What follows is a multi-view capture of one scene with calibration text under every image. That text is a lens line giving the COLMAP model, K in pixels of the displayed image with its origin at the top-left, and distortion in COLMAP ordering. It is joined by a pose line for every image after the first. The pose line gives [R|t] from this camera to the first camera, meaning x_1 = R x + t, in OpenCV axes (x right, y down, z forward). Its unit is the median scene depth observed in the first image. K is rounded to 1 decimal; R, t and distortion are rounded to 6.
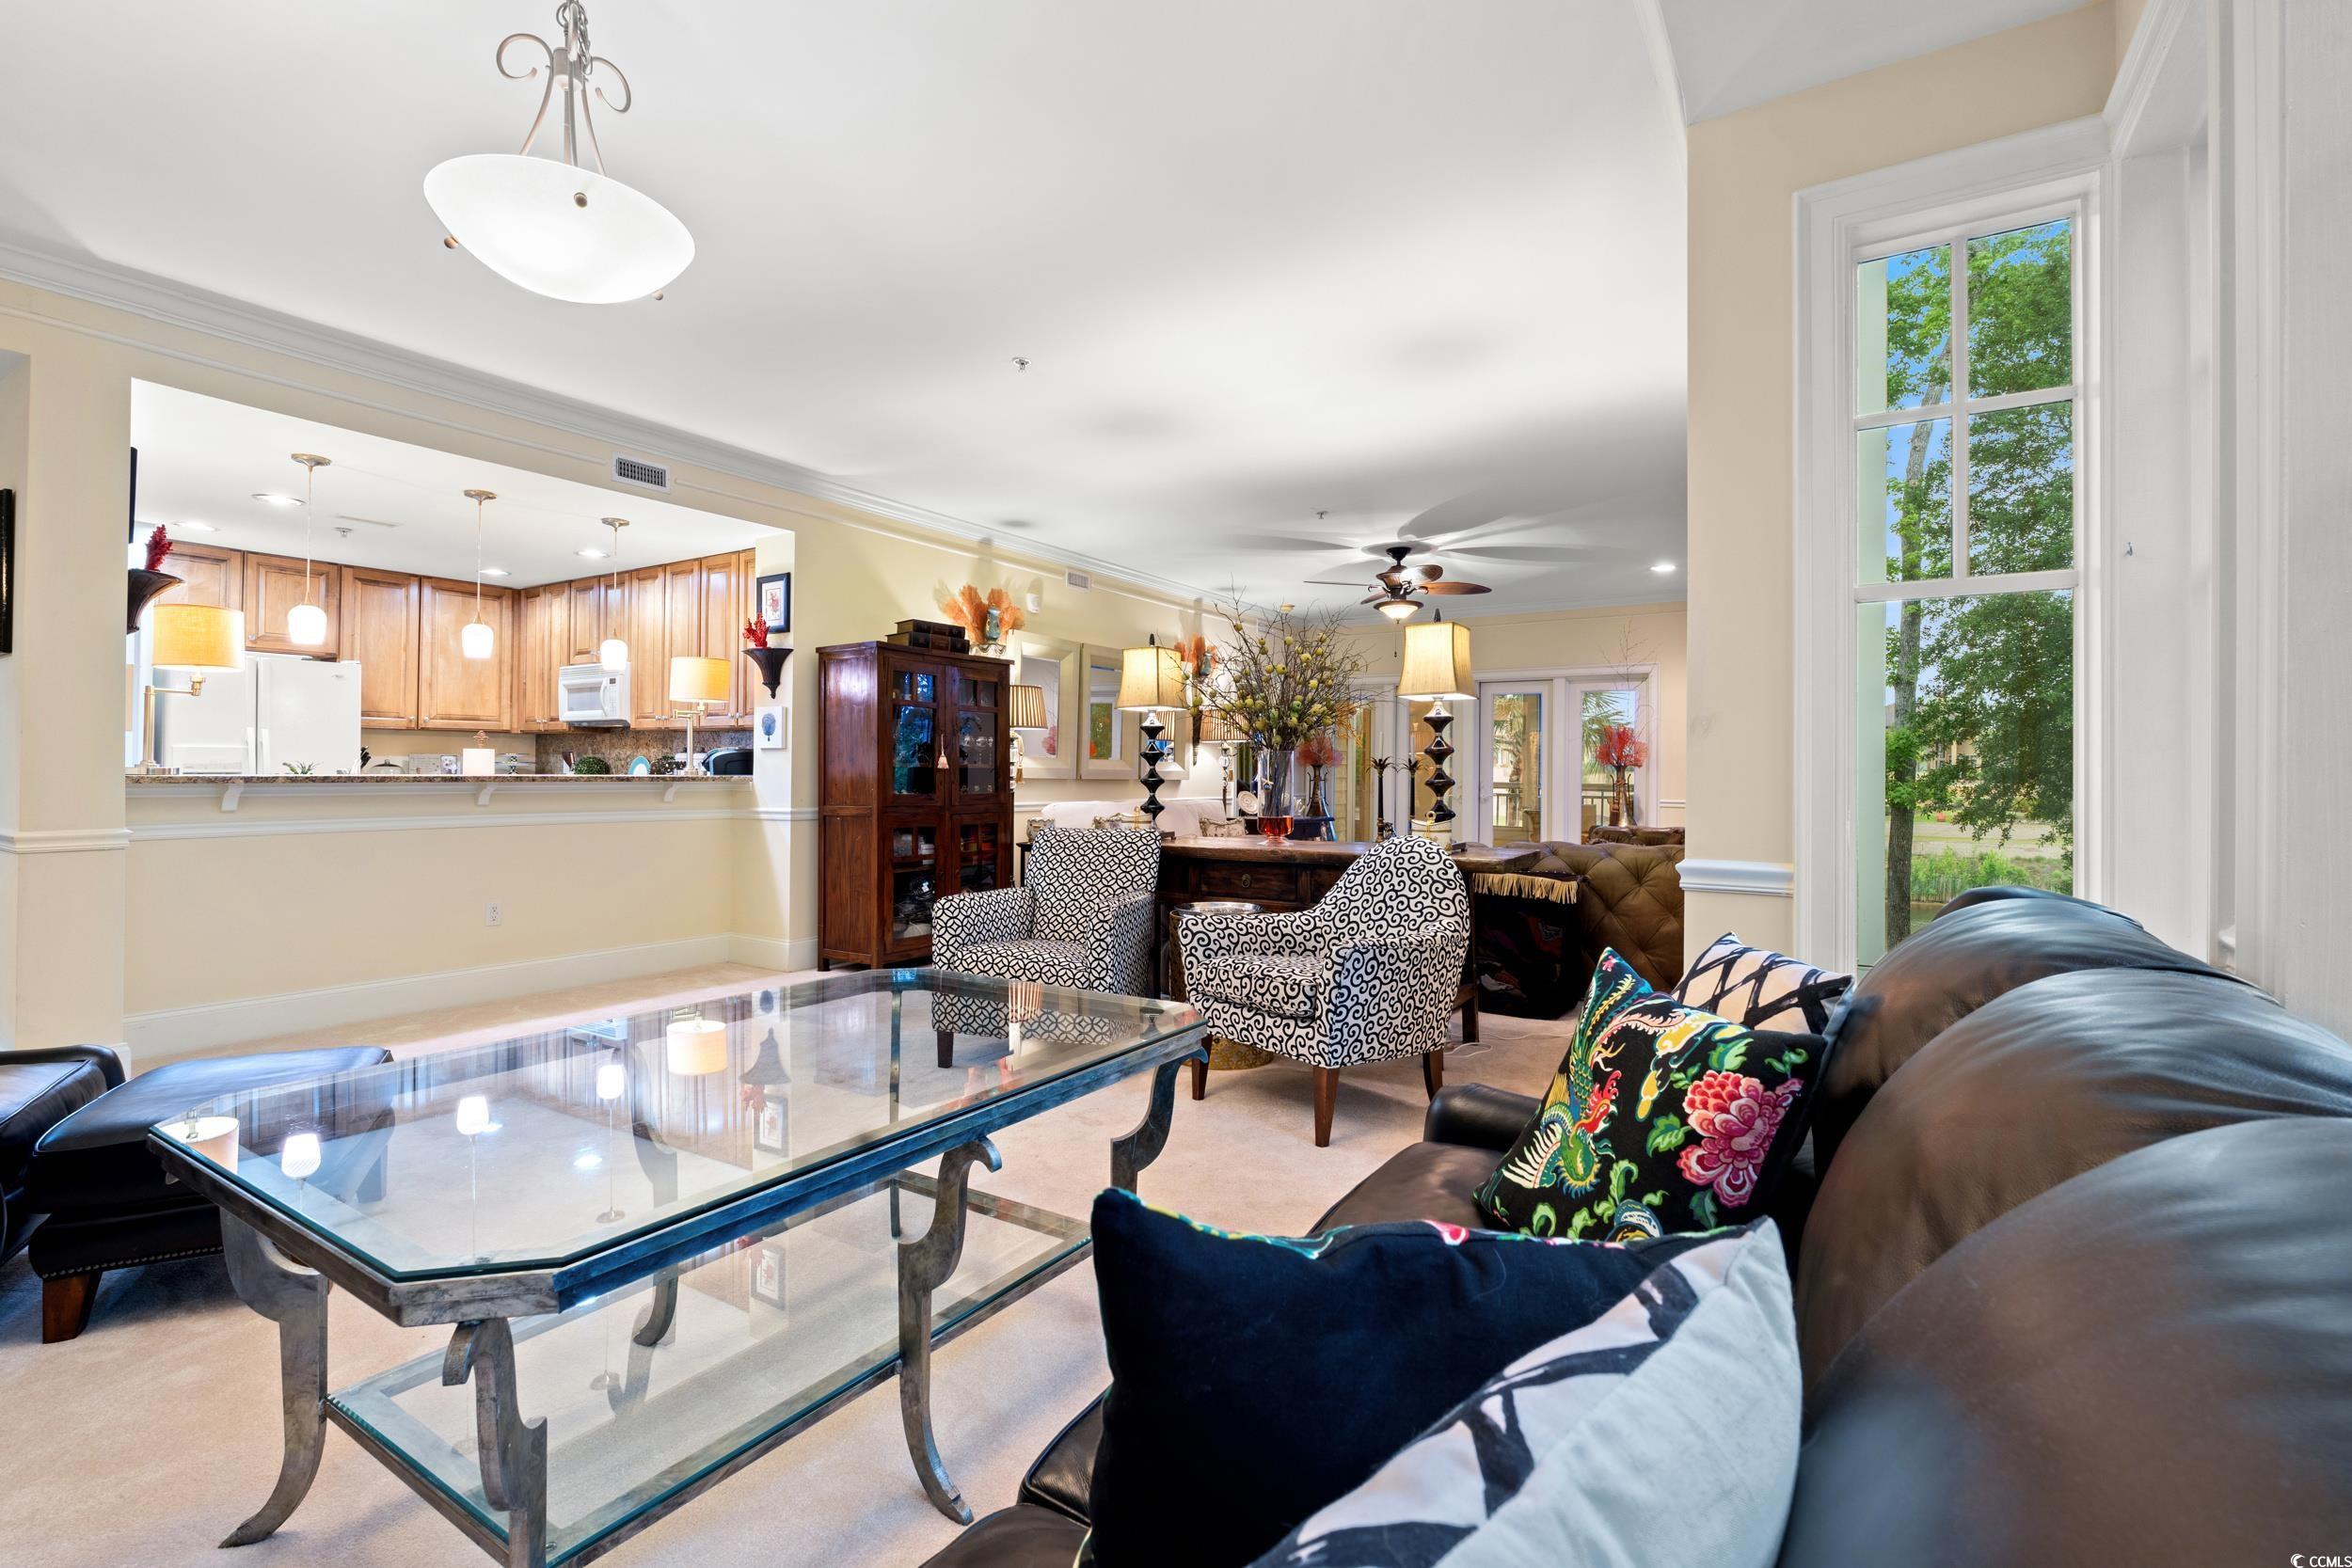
lens RADIAL K [[1034.2, 0, 1184.2], [0, 1034.2, 769.5], [0, 0, 1]] dist [-0.000098, 0.000155]
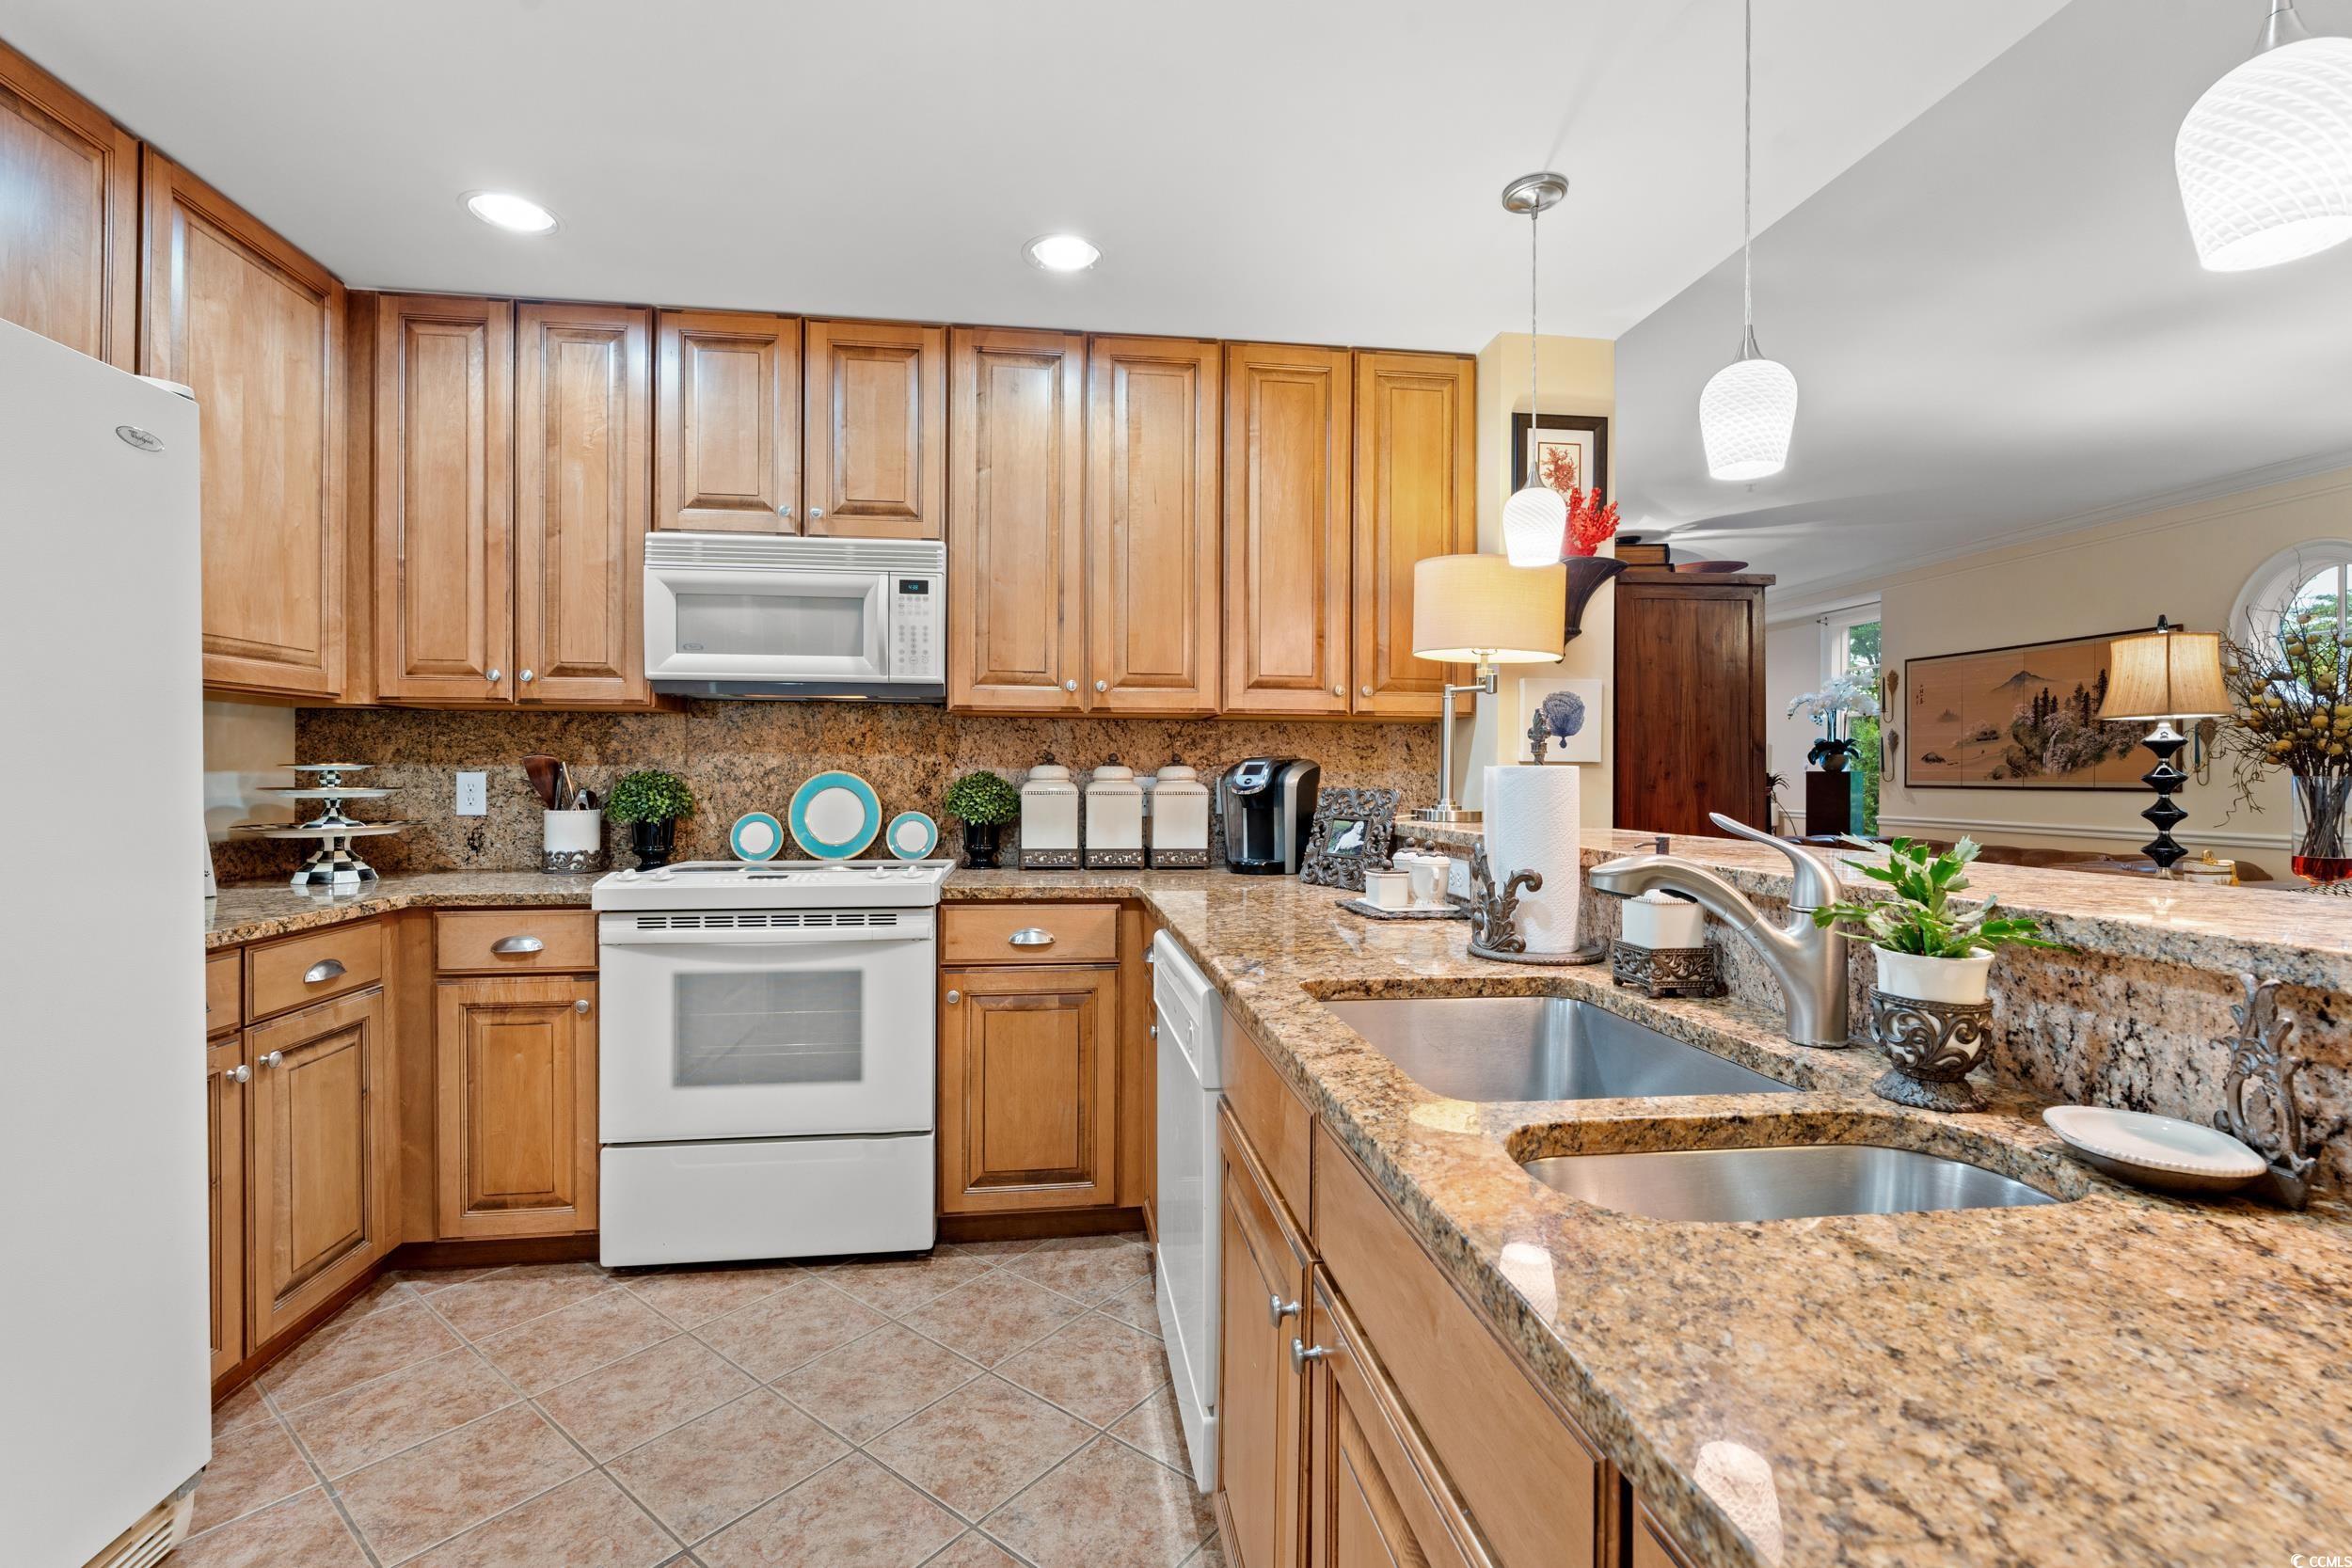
lens RADIAL K [[1034.2, 0, 1185.9], [0, 1034.2, 775.8], [0, 0, 1]] dist [-0.000098, 0.000155]
pose [[0.768574, -0.004758, 0.639744, -0.690260], [-0.000348, 0.999969, 0.007855, -0.014910], [-0.639761, -0.006260, 0.768548, 0.590523]]
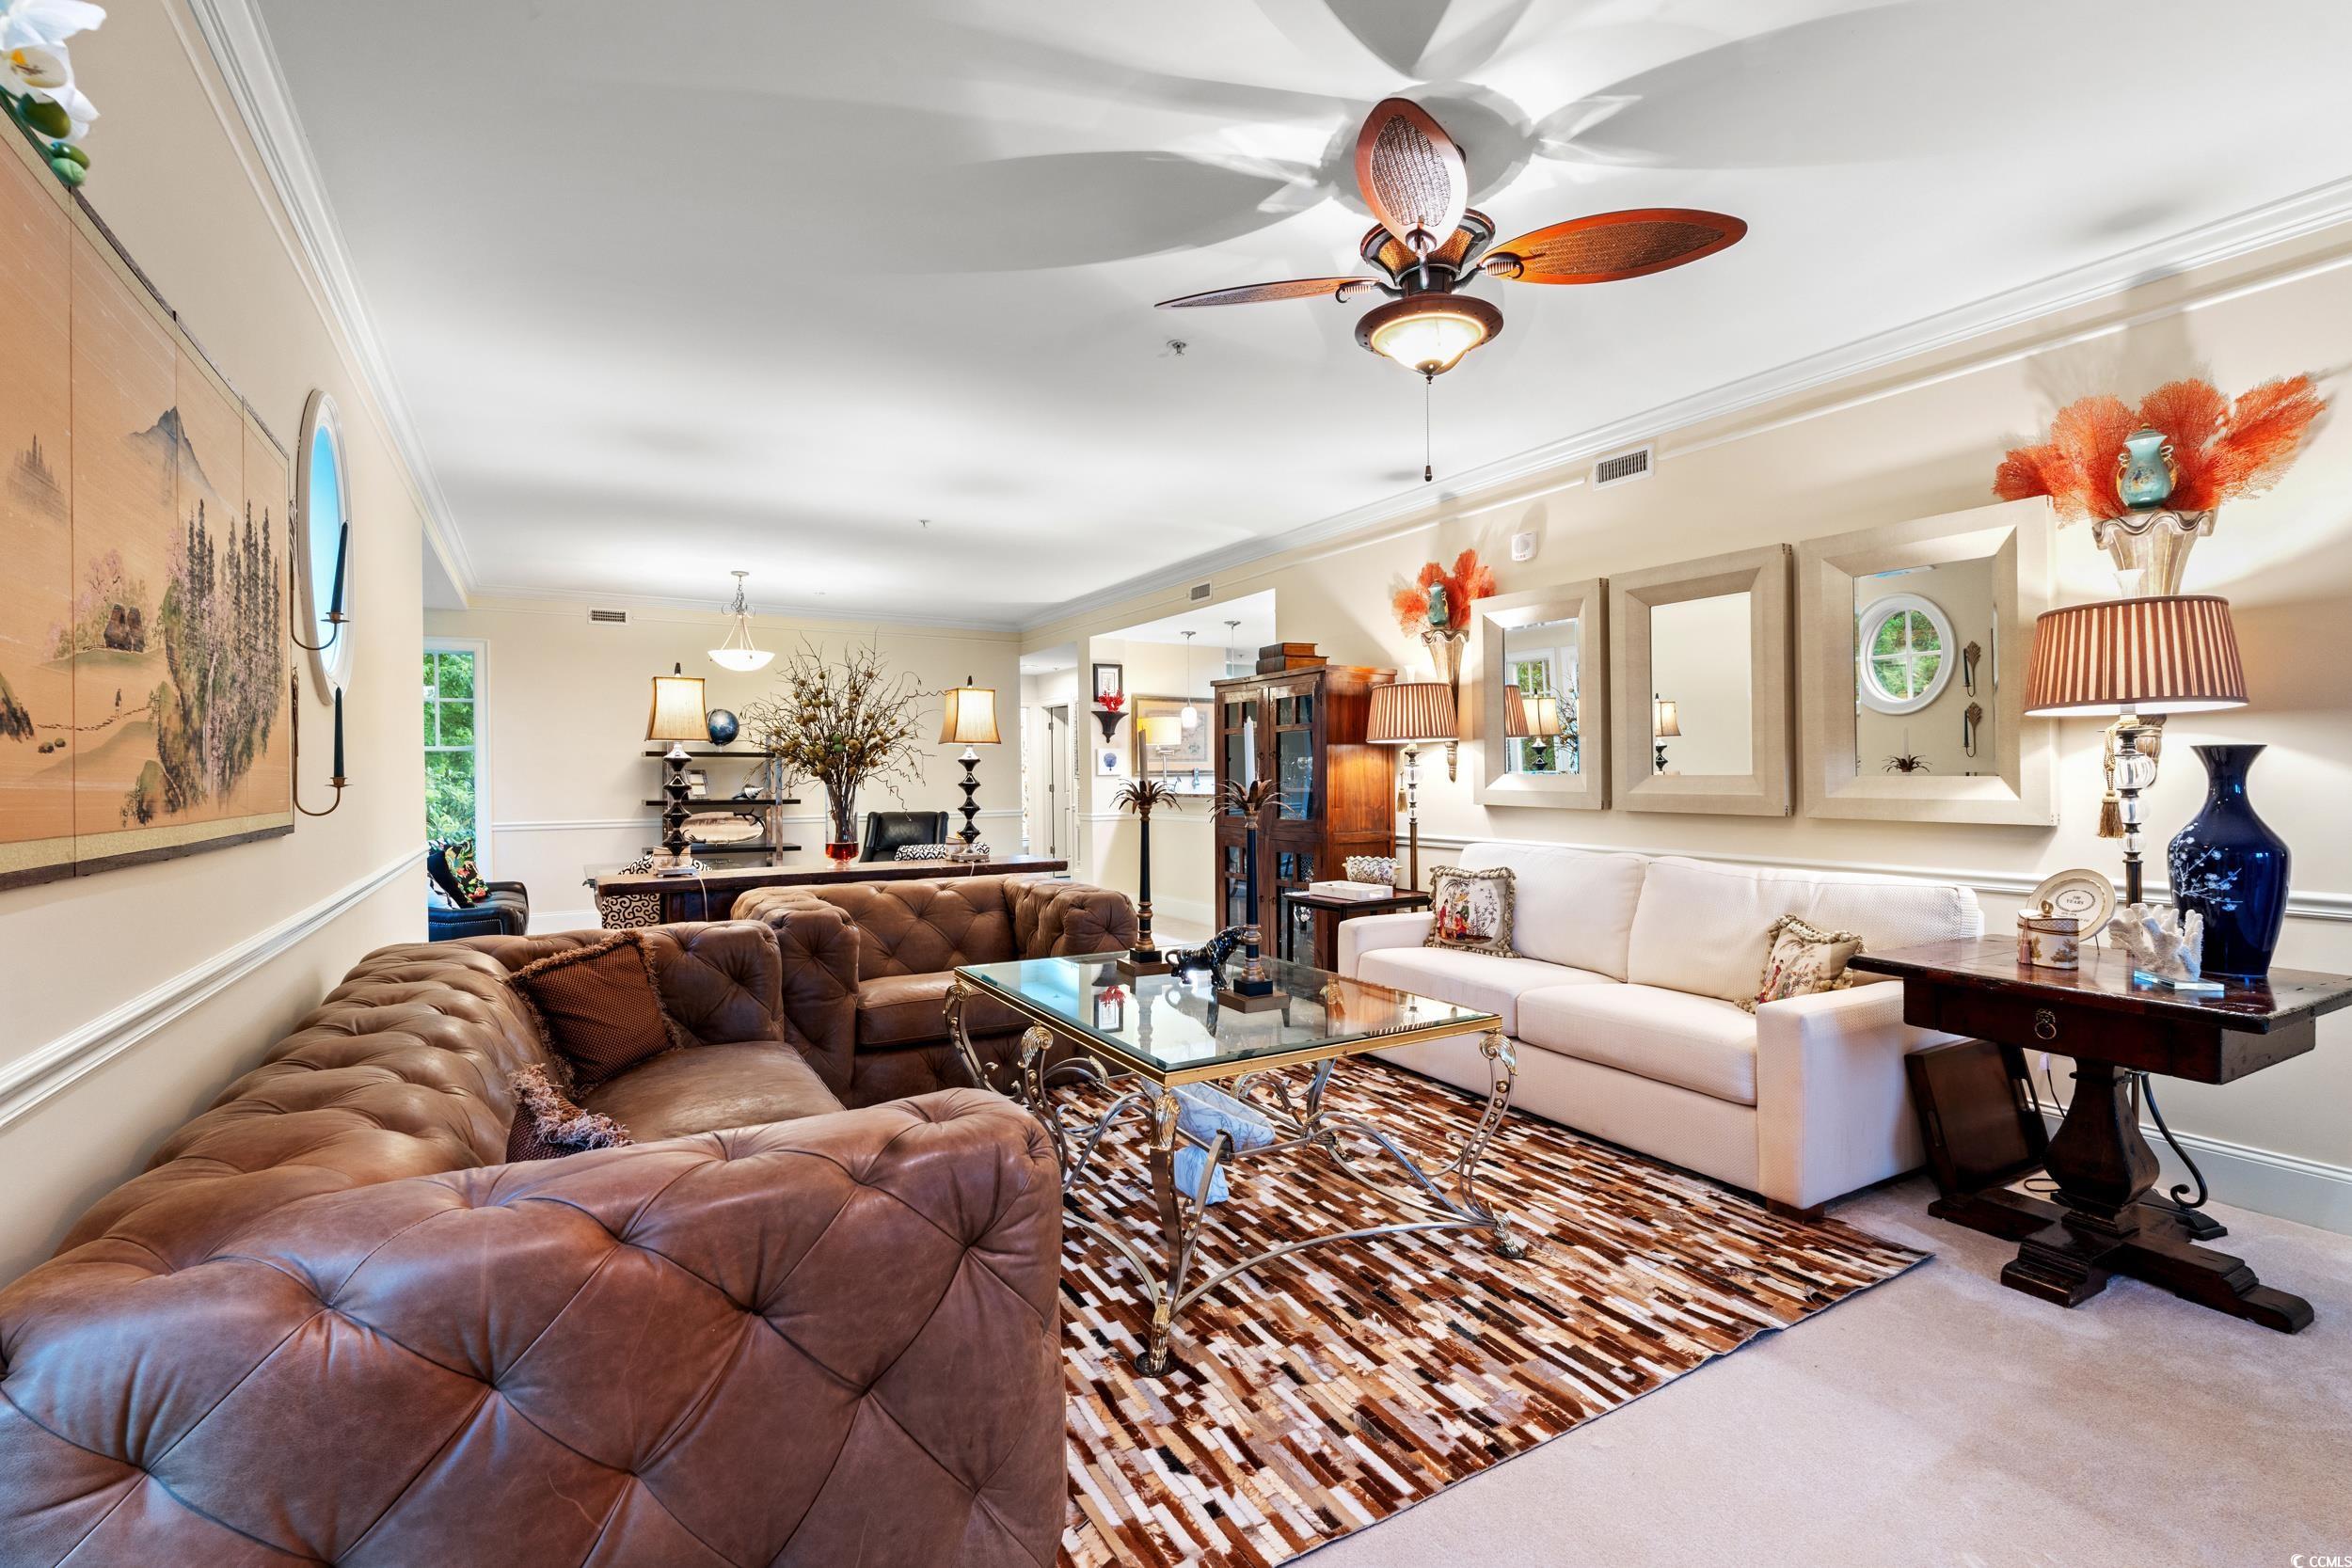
lens RADIAL K [[1034.2, 0, 1168.1], [0, 1034.2, 763.6], [0, 0, 1]] dist [-0.000098, 0.000155]
pose [[-0.447202, -0.010055, -0.894376, 0.579509], [0.010995, 0.999799, -0.016738, -0.010773], [0.894365, -0.017319, -0.447002, 1.130429]]
